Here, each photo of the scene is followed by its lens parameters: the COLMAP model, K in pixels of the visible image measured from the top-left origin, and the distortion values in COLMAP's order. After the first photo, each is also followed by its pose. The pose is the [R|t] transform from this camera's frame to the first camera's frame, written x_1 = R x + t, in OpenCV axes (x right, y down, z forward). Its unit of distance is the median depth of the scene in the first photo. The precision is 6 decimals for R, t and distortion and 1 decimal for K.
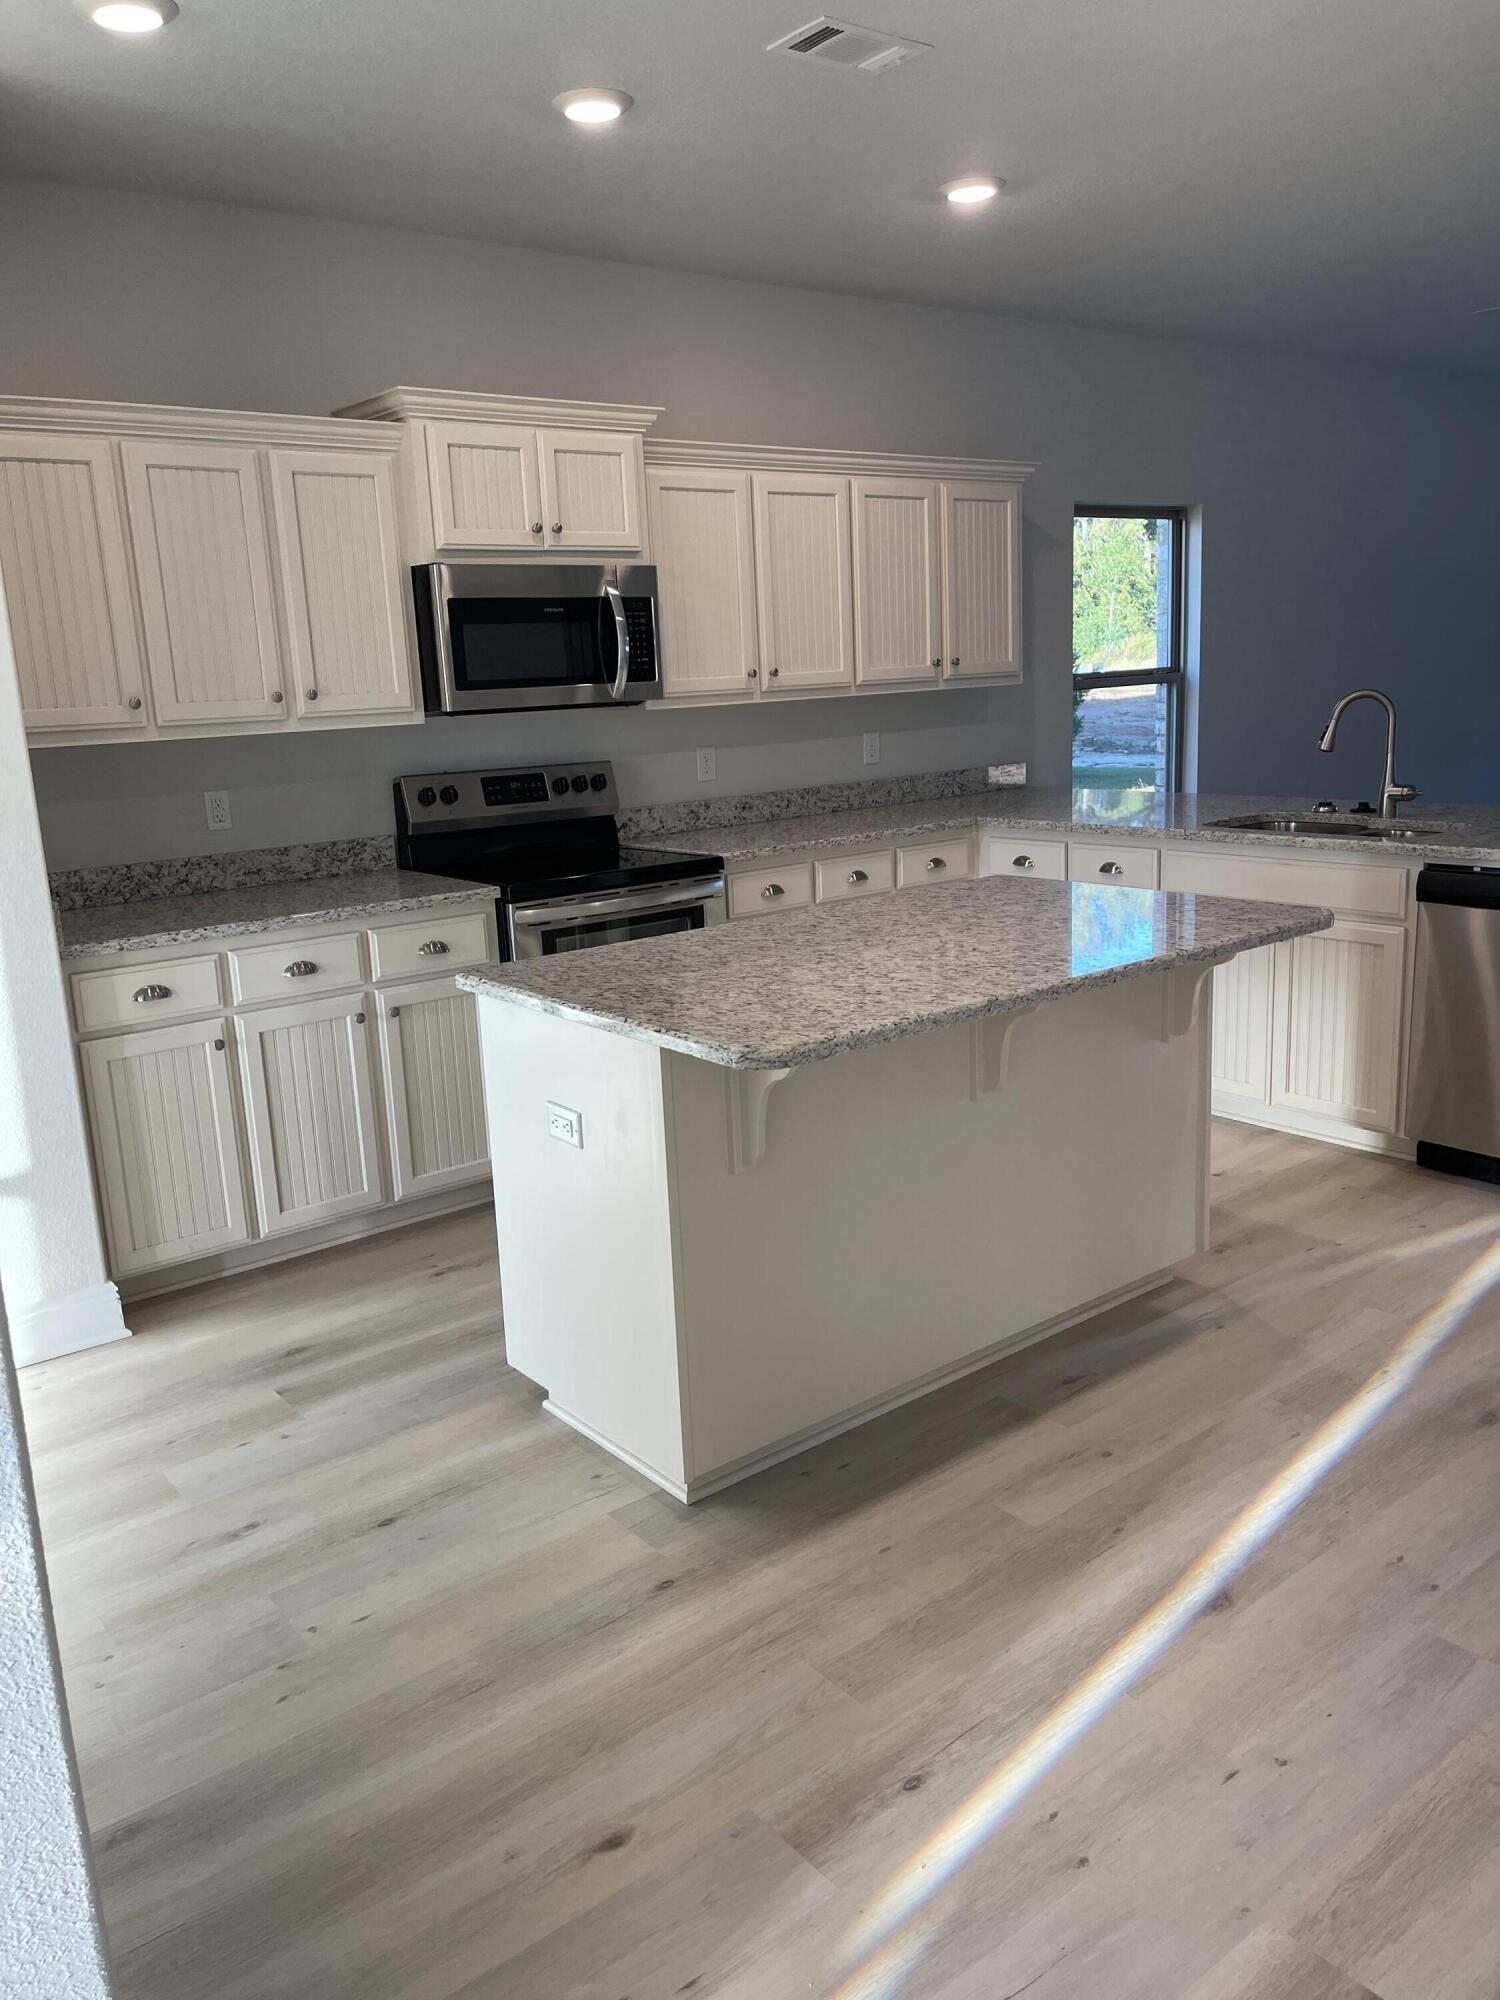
lens RADIAL K [[1507.6, 0, 752.2], [0, 1507.6, 1000.3], [0, 0, 1]] dist [0.004386, -0.039039]
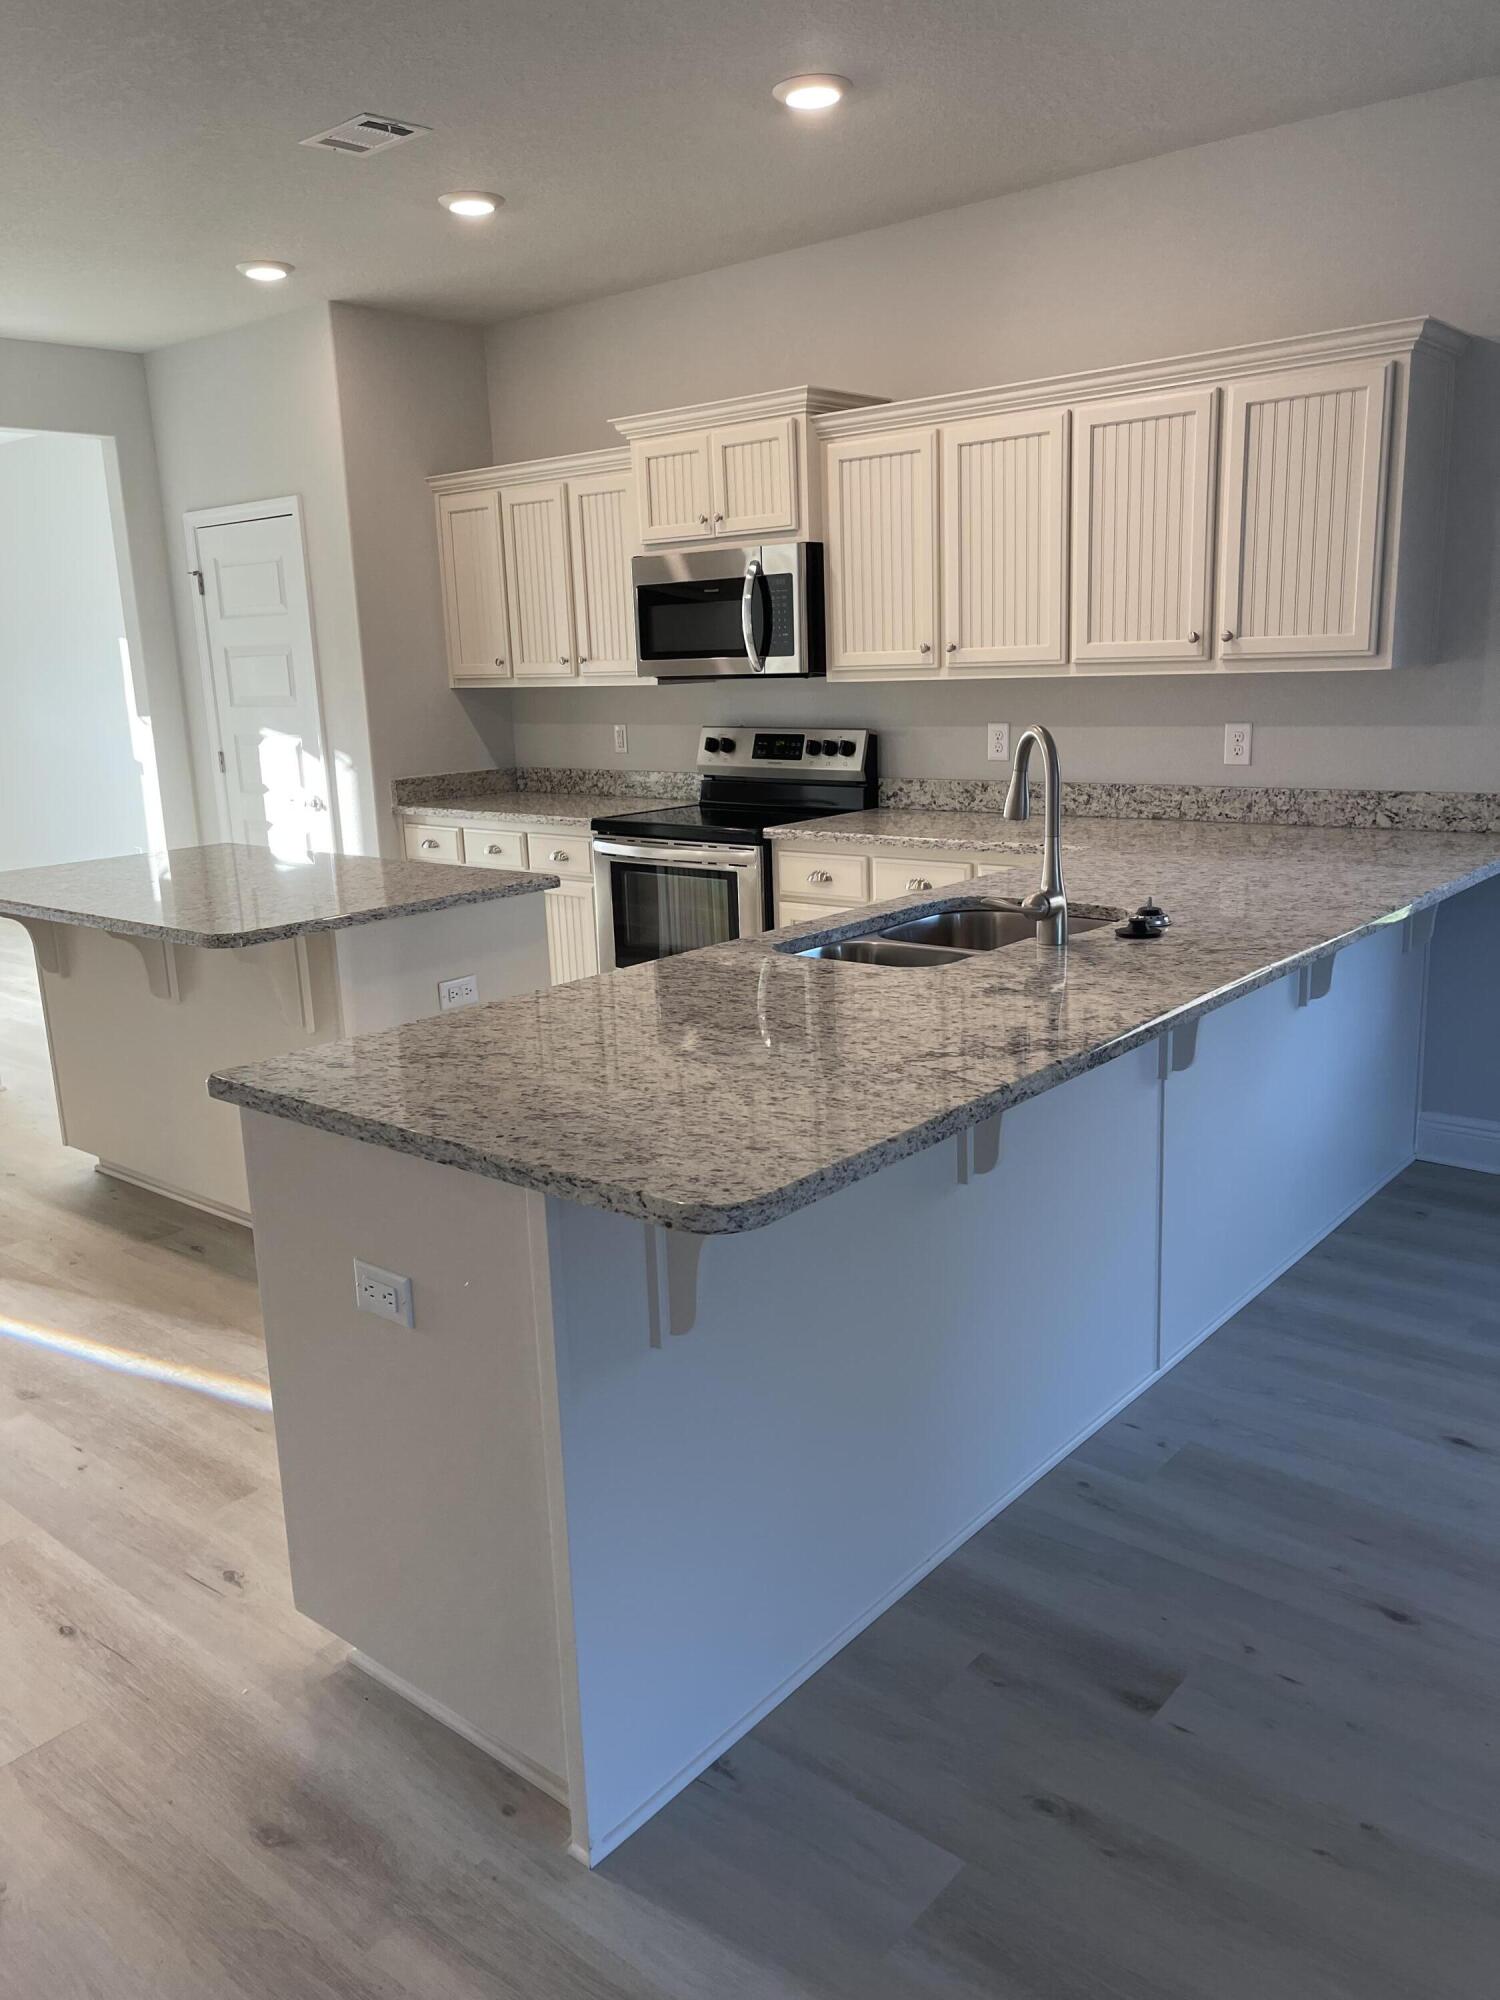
lens RADIAL K [[1507.6, 0, 753.6], [0, 1507.6, 1005.8], [0, 0, 1]] dist [0.004386, -0.039039]
pose [[0.199925, 0.263389, -0.943746, 0.920815], [-0.182315, 0.956370, 0.228291, -0.201881], [0.962700, 0.126418, 0.239222, 0.716012]]
